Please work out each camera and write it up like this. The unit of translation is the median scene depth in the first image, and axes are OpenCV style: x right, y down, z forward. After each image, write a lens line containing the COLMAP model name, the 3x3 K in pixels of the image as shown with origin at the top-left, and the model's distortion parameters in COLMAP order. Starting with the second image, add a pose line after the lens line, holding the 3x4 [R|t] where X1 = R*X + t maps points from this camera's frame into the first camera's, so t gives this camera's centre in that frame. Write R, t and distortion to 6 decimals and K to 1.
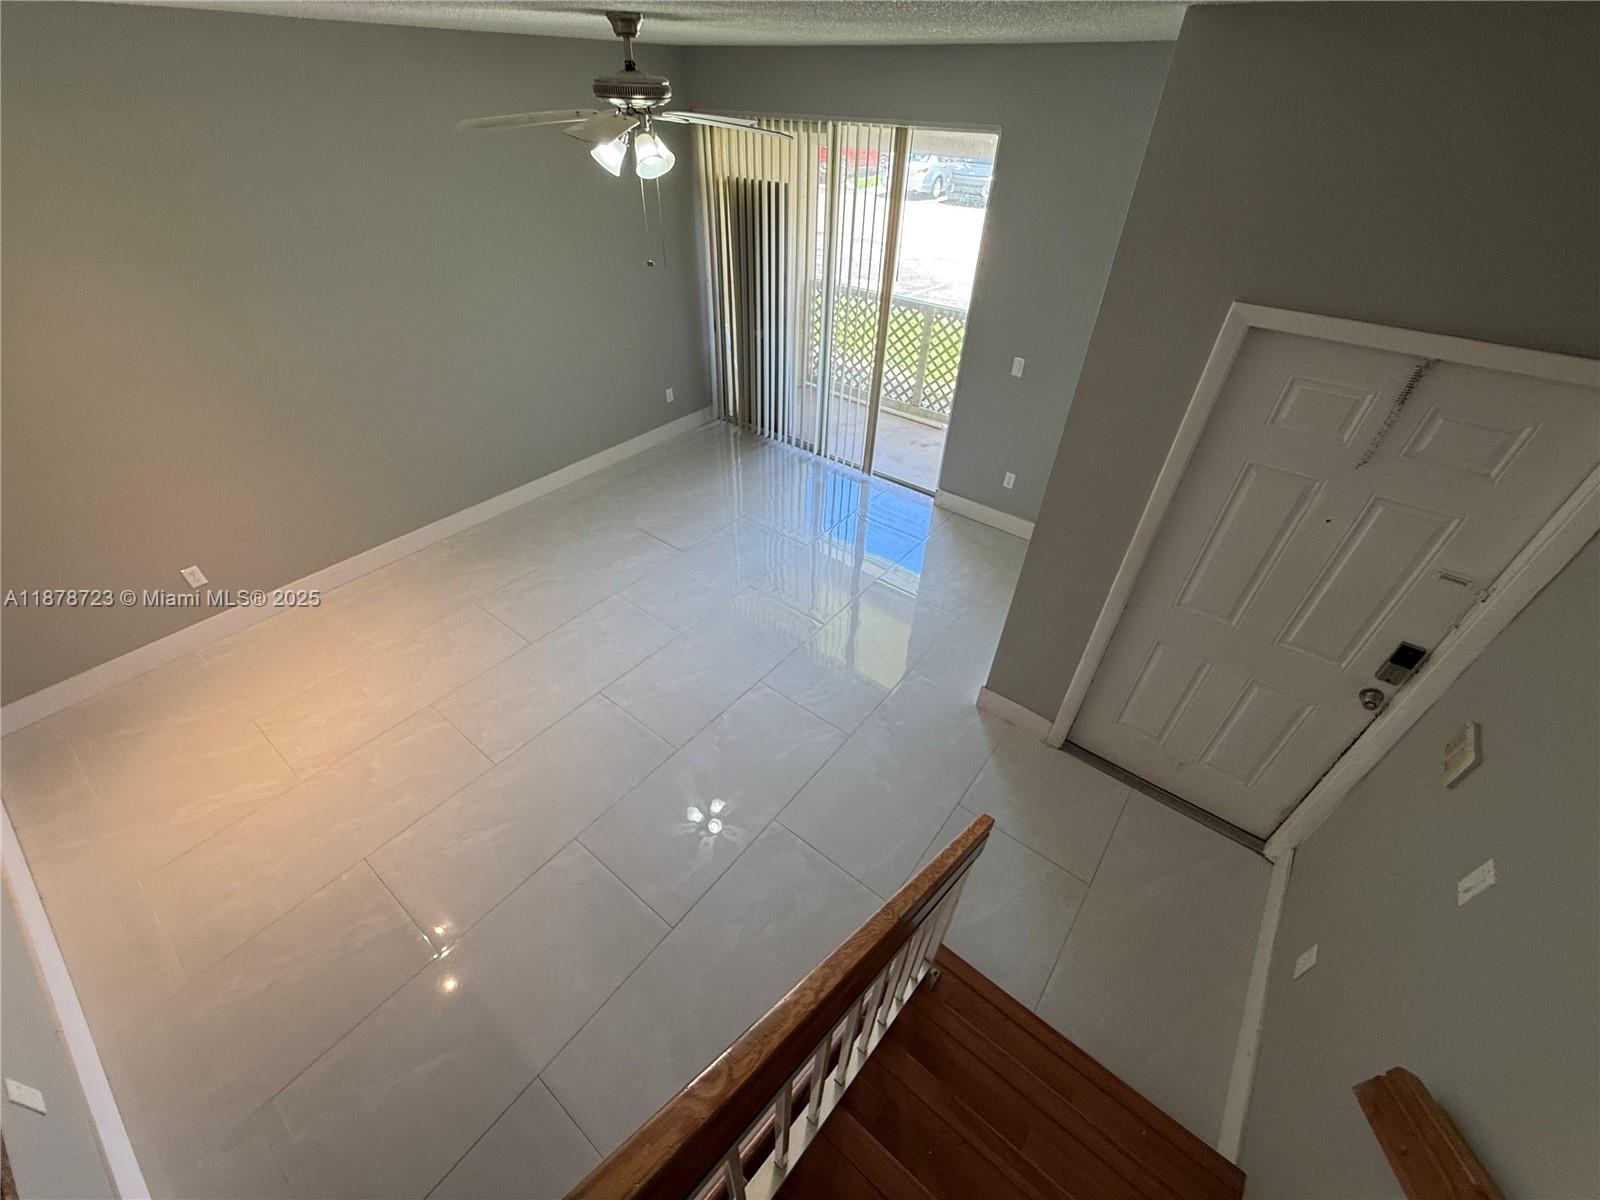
lens RADIAL K [[637.1, 0, 805.2], [0, 637.1, 578.4], [0, 0, 1]] dist [0.056845, 0.000050]
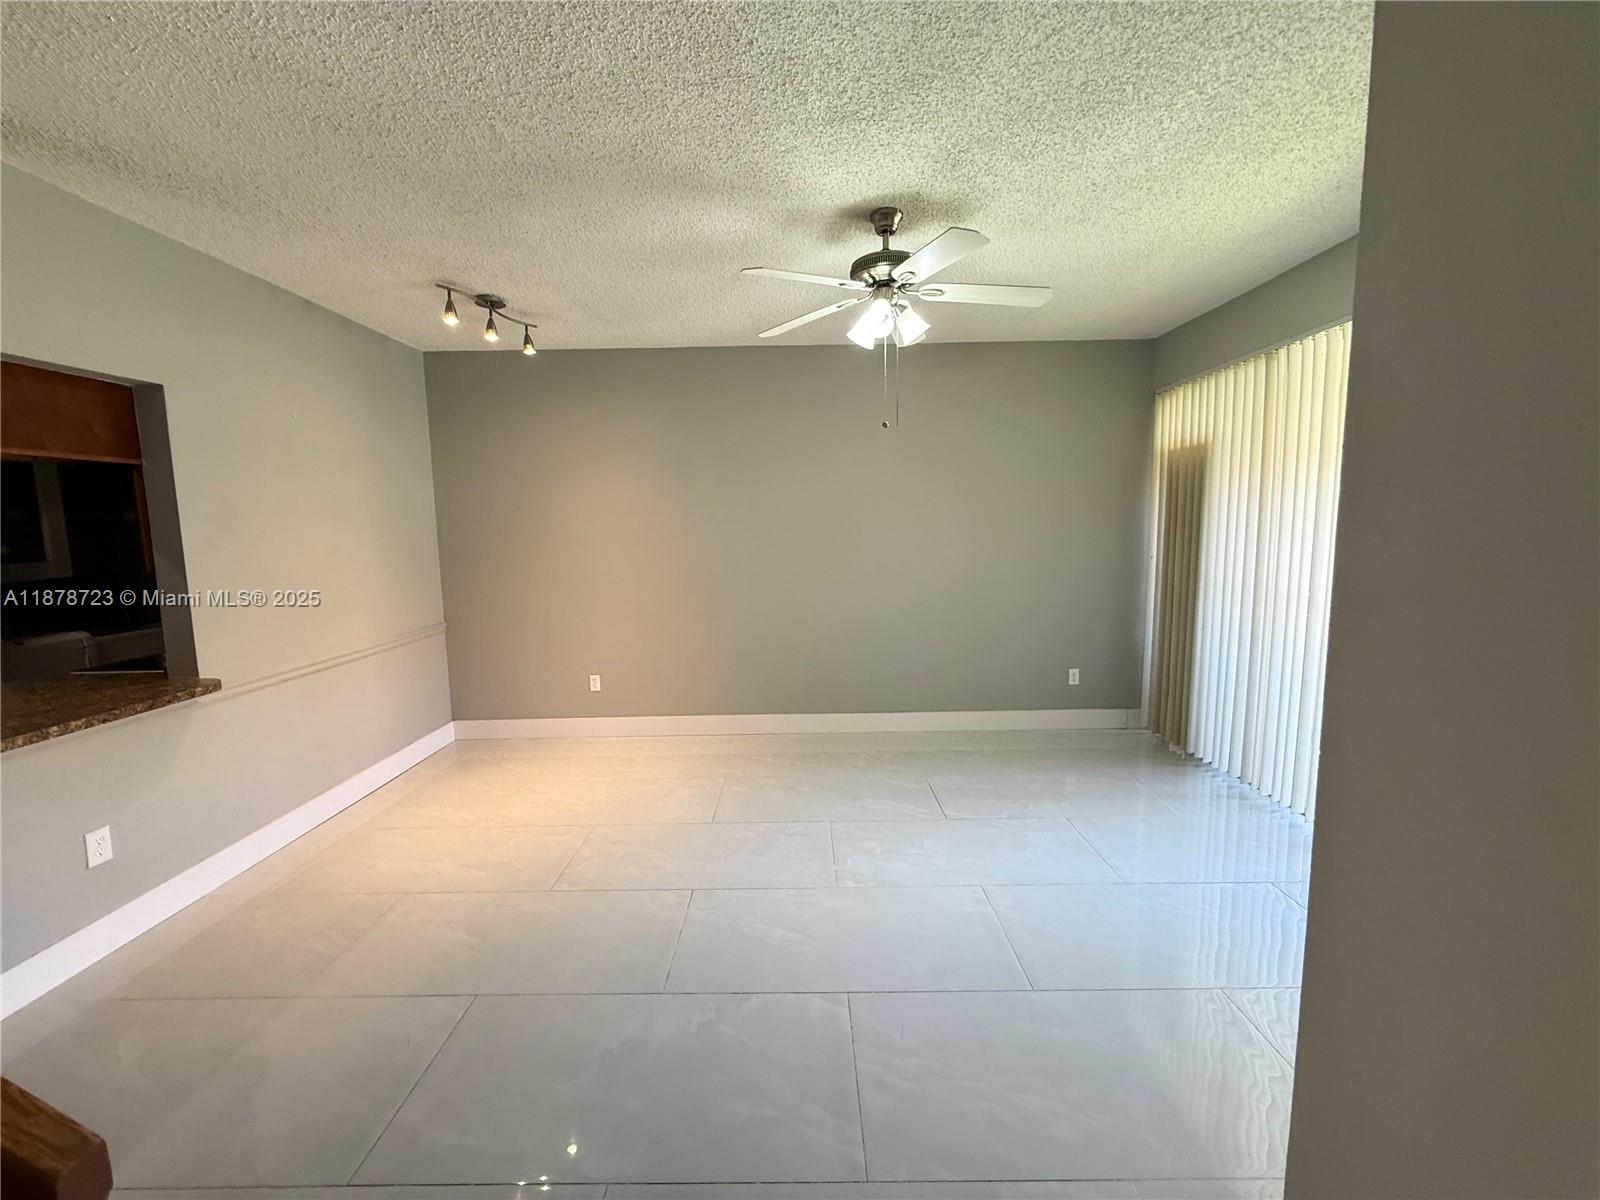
lens RADIAL K [[635.4, 0, 799.7], [0, 635.4, 597.5], [0, 0, 1]] dist [-0.001856, -0.000156]
pose [[0.607036, 0.051925, -0.792976, 0.253159], [-0.458275, 0.838096, -0.295937, 0.035267], [0.649224, 0.543046, 0.532550, 0.338391]]
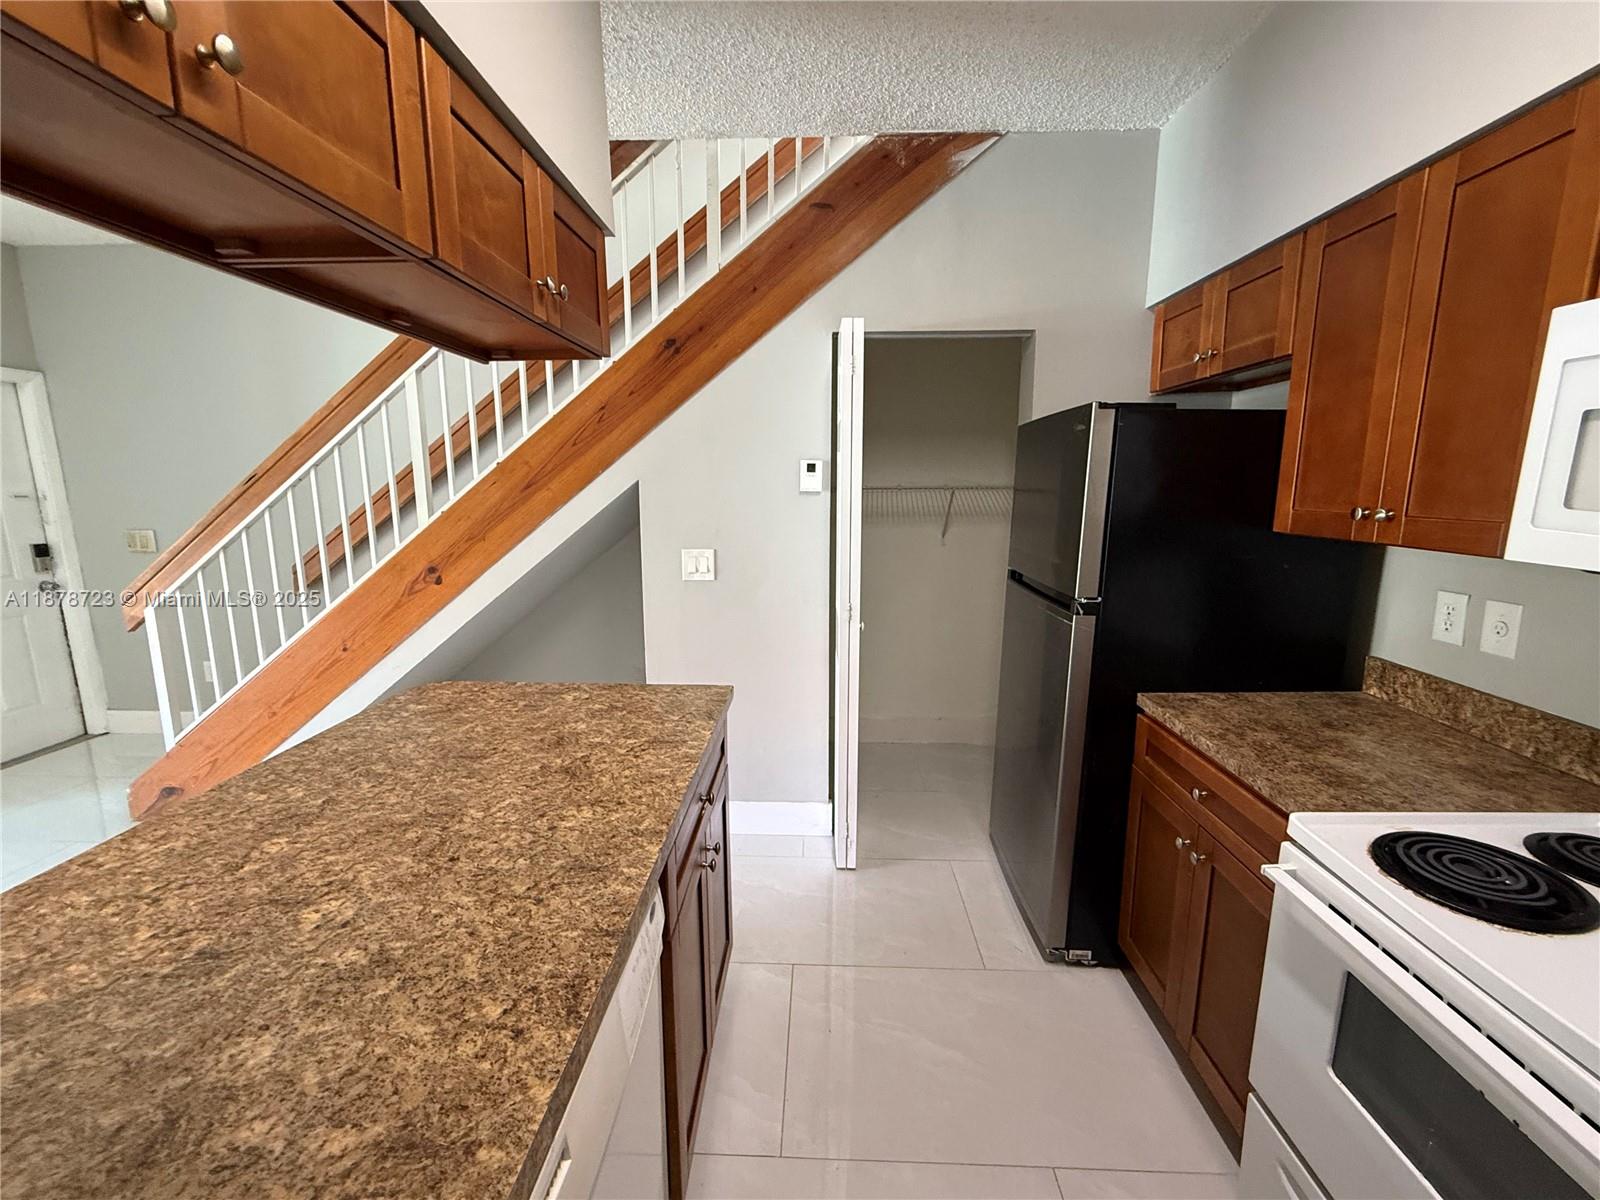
lens RADIAL K [[663.8, 0, 801.3], [0, 663.8, 602.3], [0, 0, 1]] dist [-0.001707, 0.000083]
pose [[-0.578674, -0.171502, 0.797323, -0.716050], [0.484825, 0.713797, 0.505409, 0.134787], [-0.655805, 0.679029, -0.329907, 0.172984]]
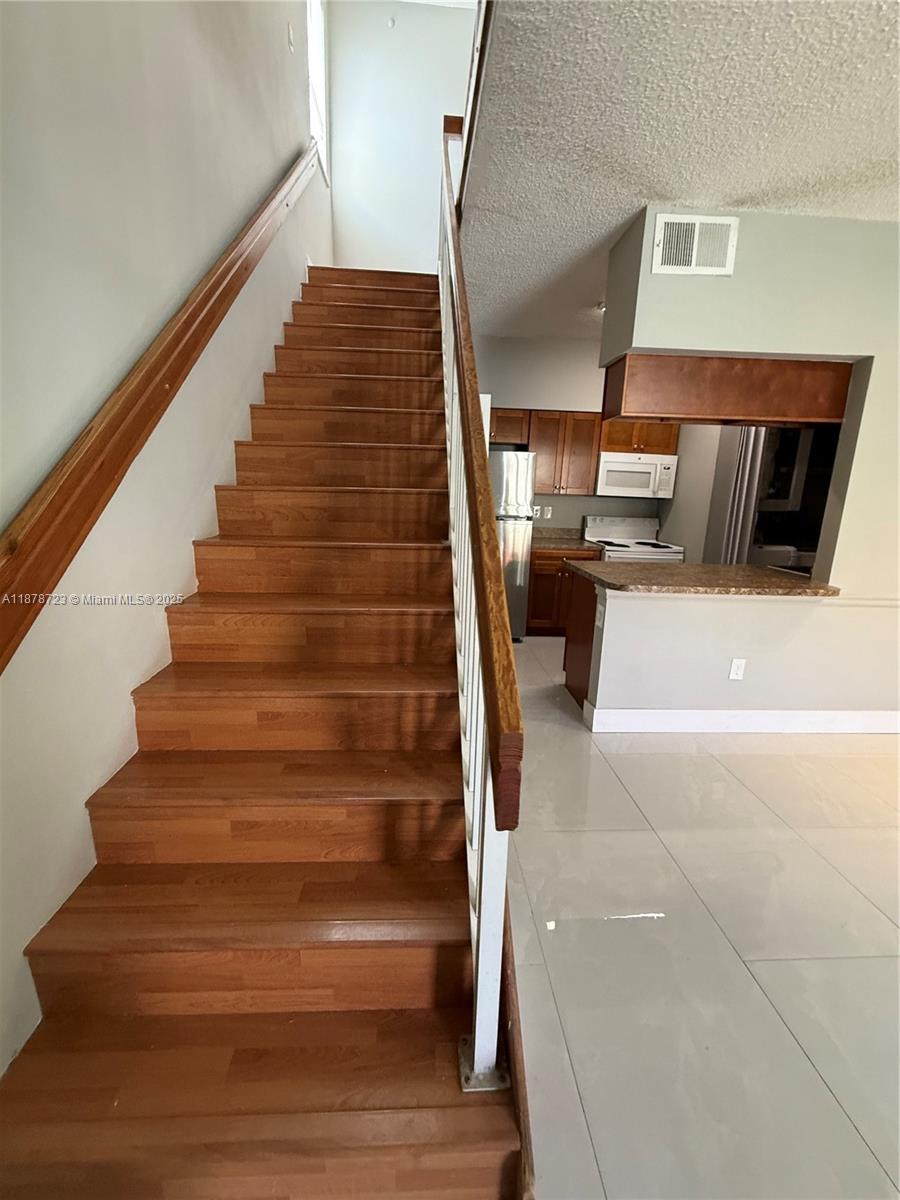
lens RADIAL K [[497.9, 0, 450.9], [0, 497.9, 602.0], [0, 0, 1]] dist [-0.001707, 0.000083]
pose [[-0.756388, 0.095723, -0.647081, 0.215336], [-0.438467, 0.659894, 0.610153, 0.021544], [0.485411, 0.745236, -0.457164, 0.398677]]
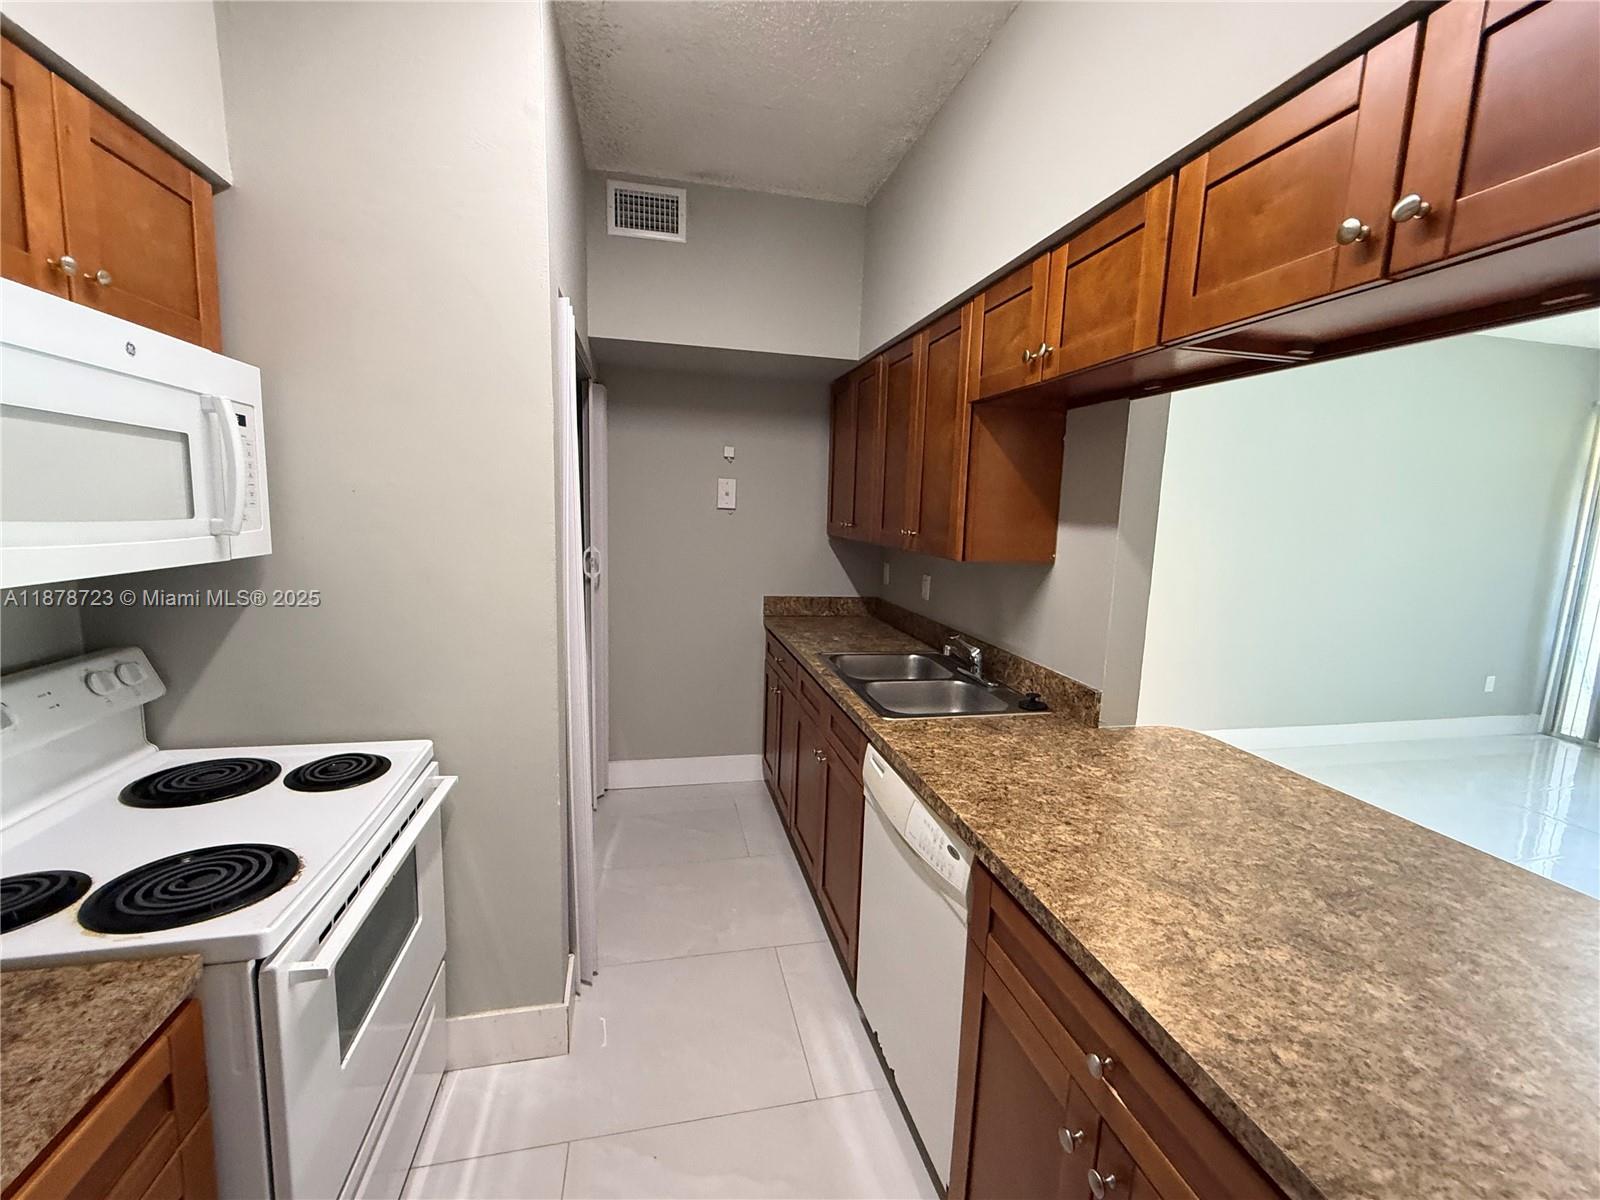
lens RADIAL K [[664.4, 0, 804.0], [0, 664.4, 598.2], [0, 0, 1]] dist [0.000928, -0.000065]
pose [[0.765566, 0.089434, -0.637111, -0.412583], [-0.402874, 0.838730, -0.366366, 0.331244], [0.501598, 0.537153, 0.678134, -0.074467]]
